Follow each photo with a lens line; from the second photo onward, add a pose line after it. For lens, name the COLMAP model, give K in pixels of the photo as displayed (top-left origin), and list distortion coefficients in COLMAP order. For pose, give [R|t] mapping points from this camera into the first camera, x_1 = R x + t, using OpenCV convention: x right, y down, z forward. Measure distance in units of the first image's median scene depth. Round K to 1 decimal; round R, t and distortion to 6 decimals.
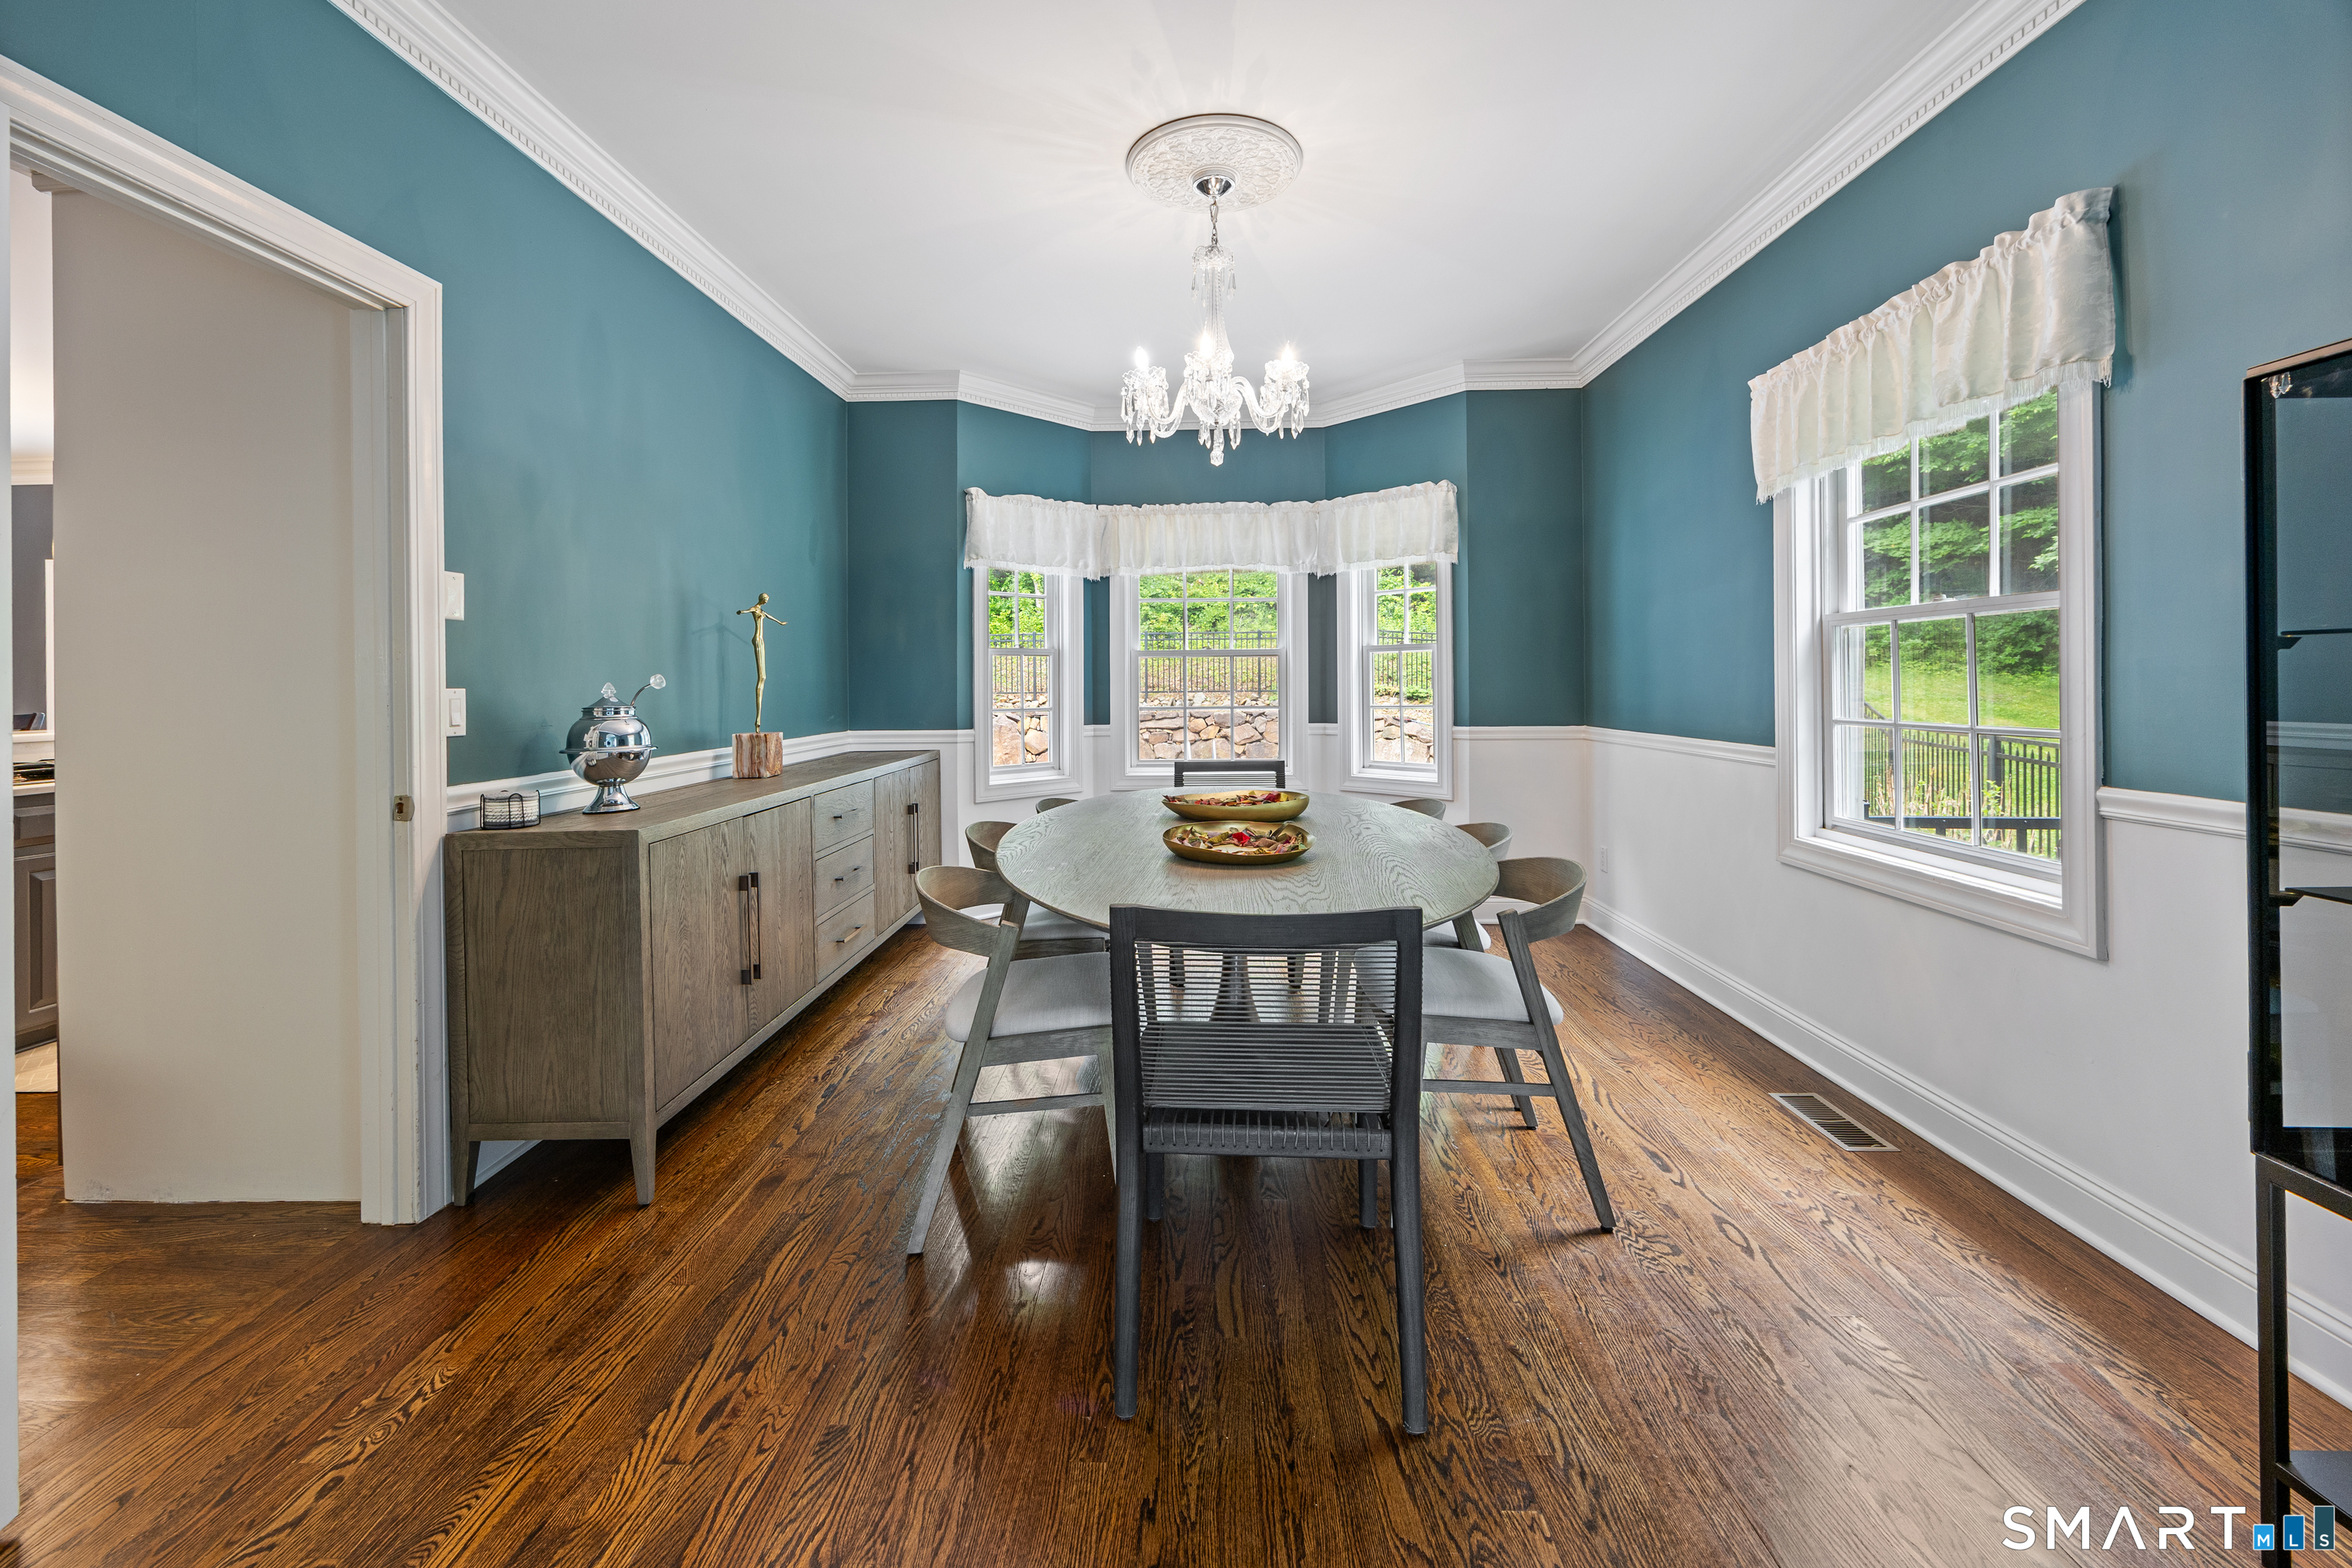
lens RADIAL K [[934.1, 0, 1103.1], [0, 934.1, 697.2], [0, 0, 1]] dist [0.001653, -0.001379]
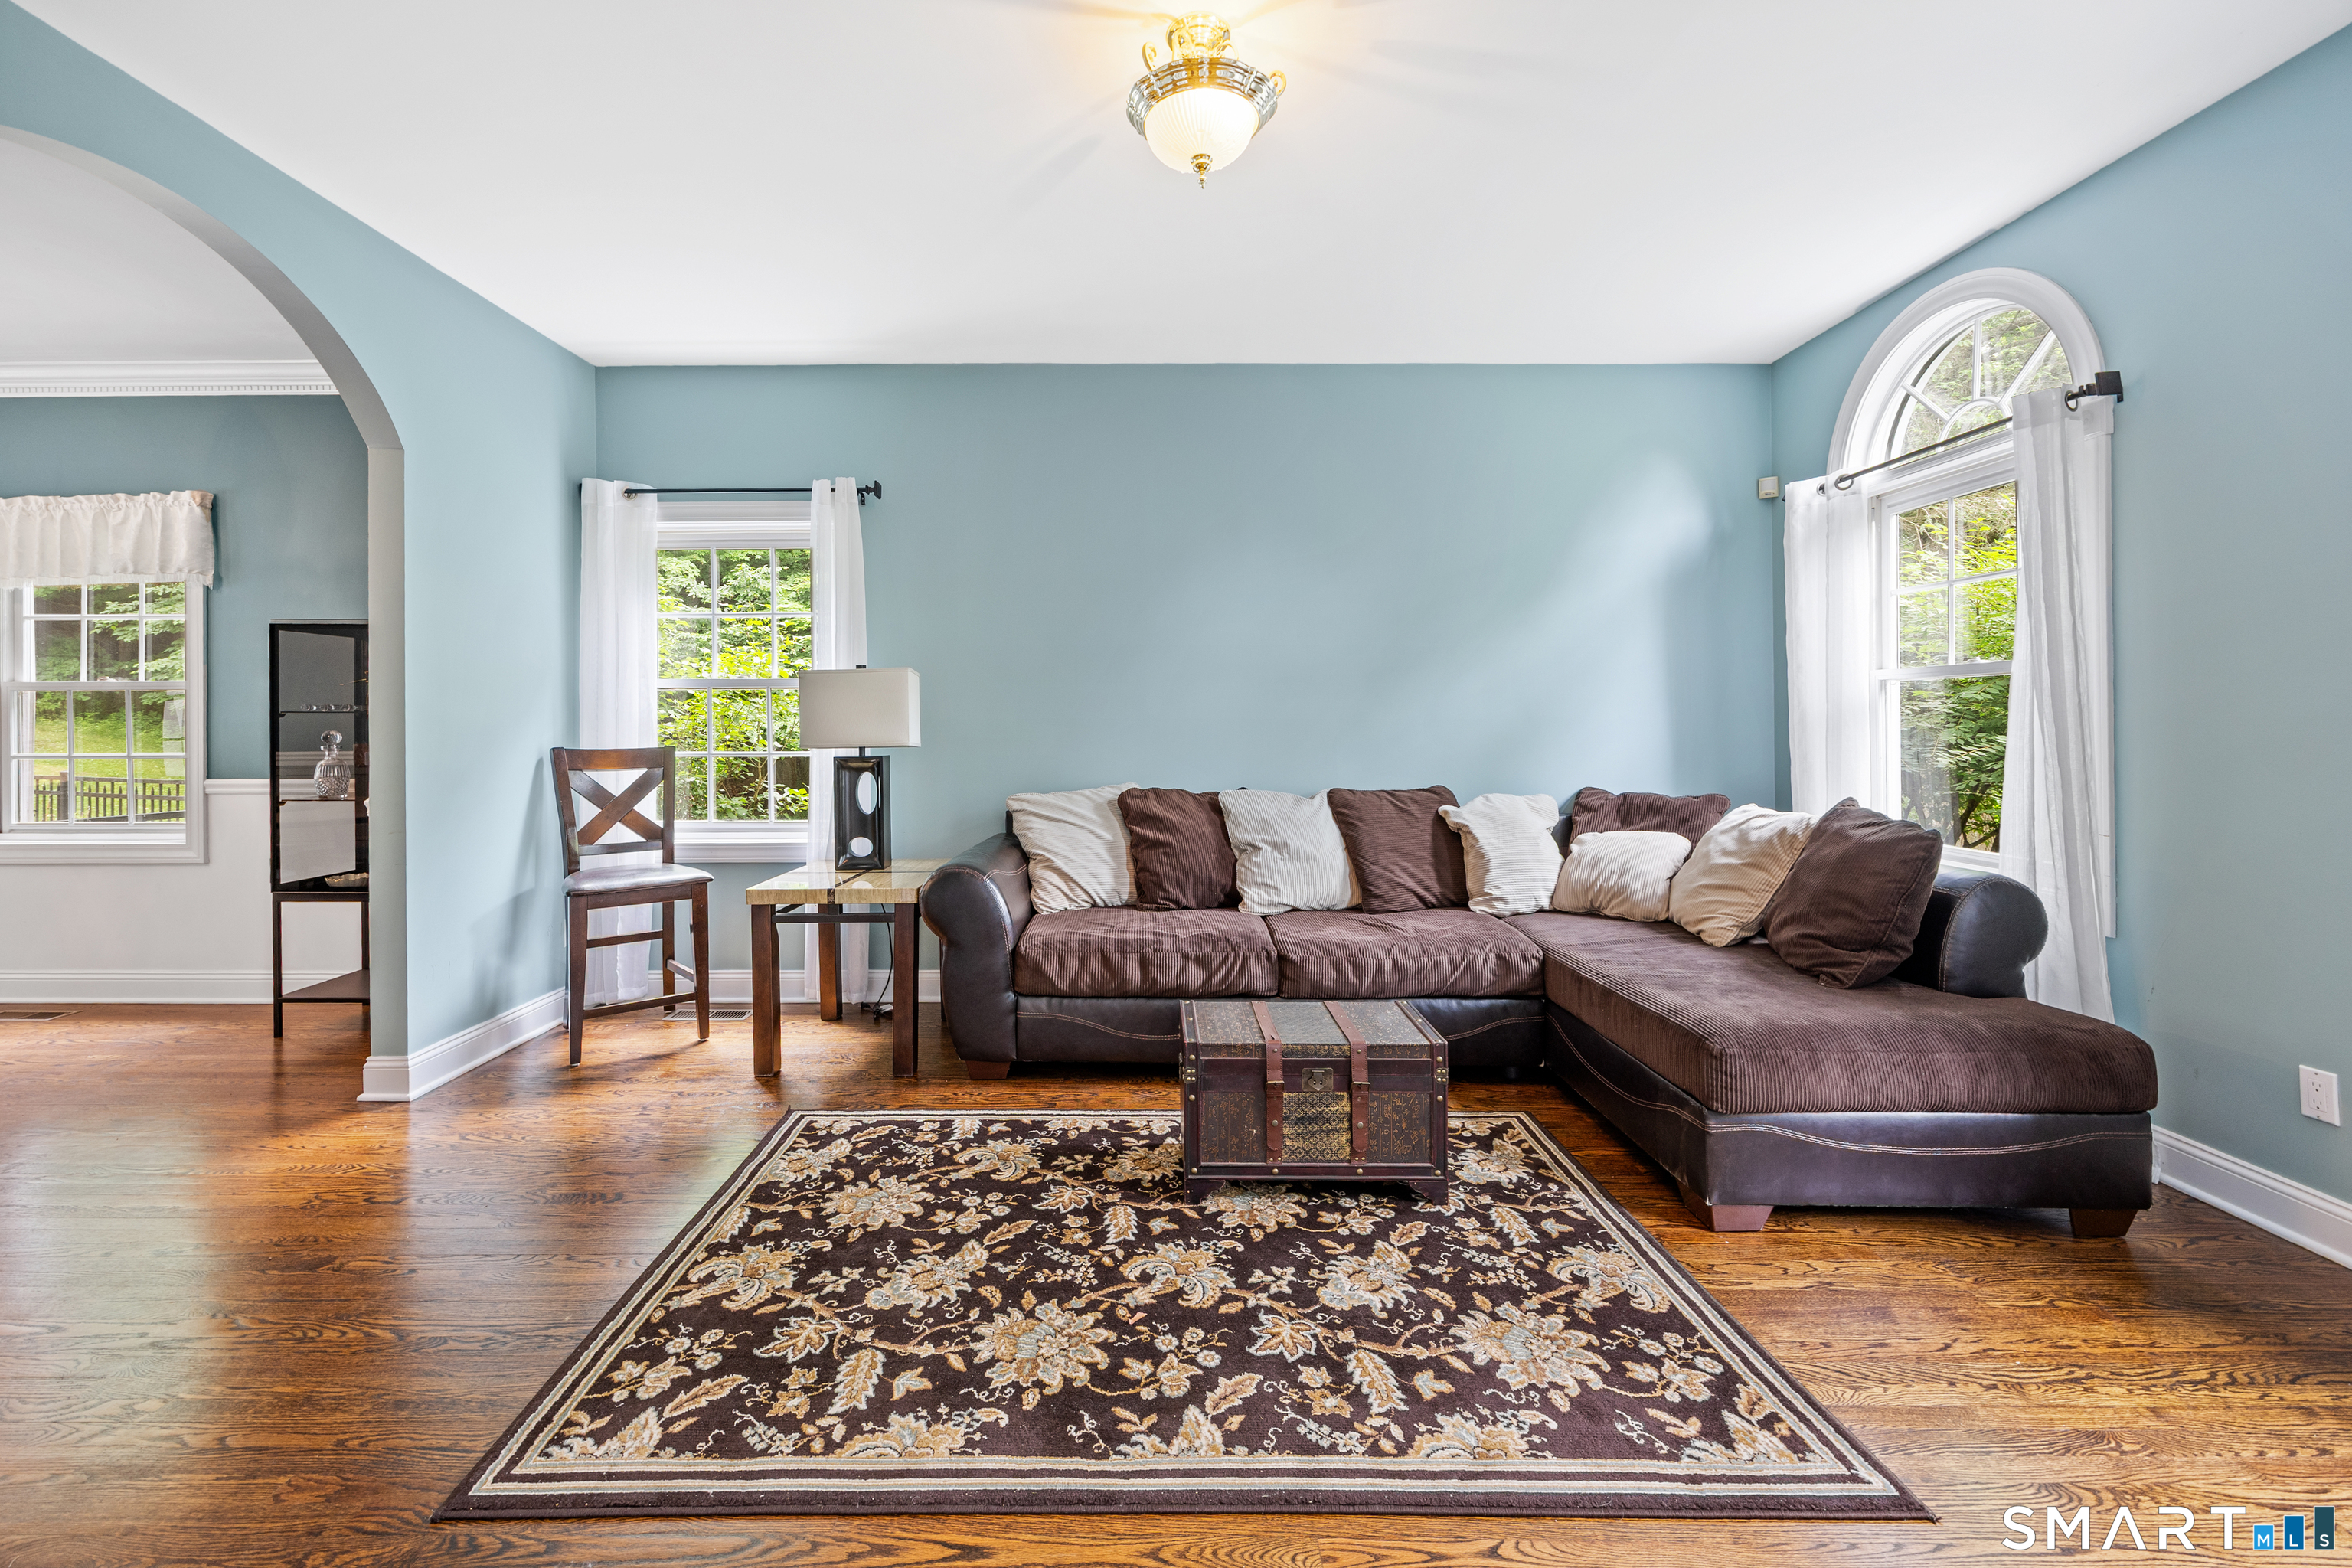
lens RADIAL K [[934.1, 0, 1198.8], [0, 934.1, 718.1], [0, 0, 1]] dist [0.001653, -0.001379]
pose [[-0.102690, 0.017769, 0.994555, -1.170252], [0.009879, 0.999809, -0.016843, 0.012901], [-0.994664, 0.008096, -0.102846, -0.938273]]
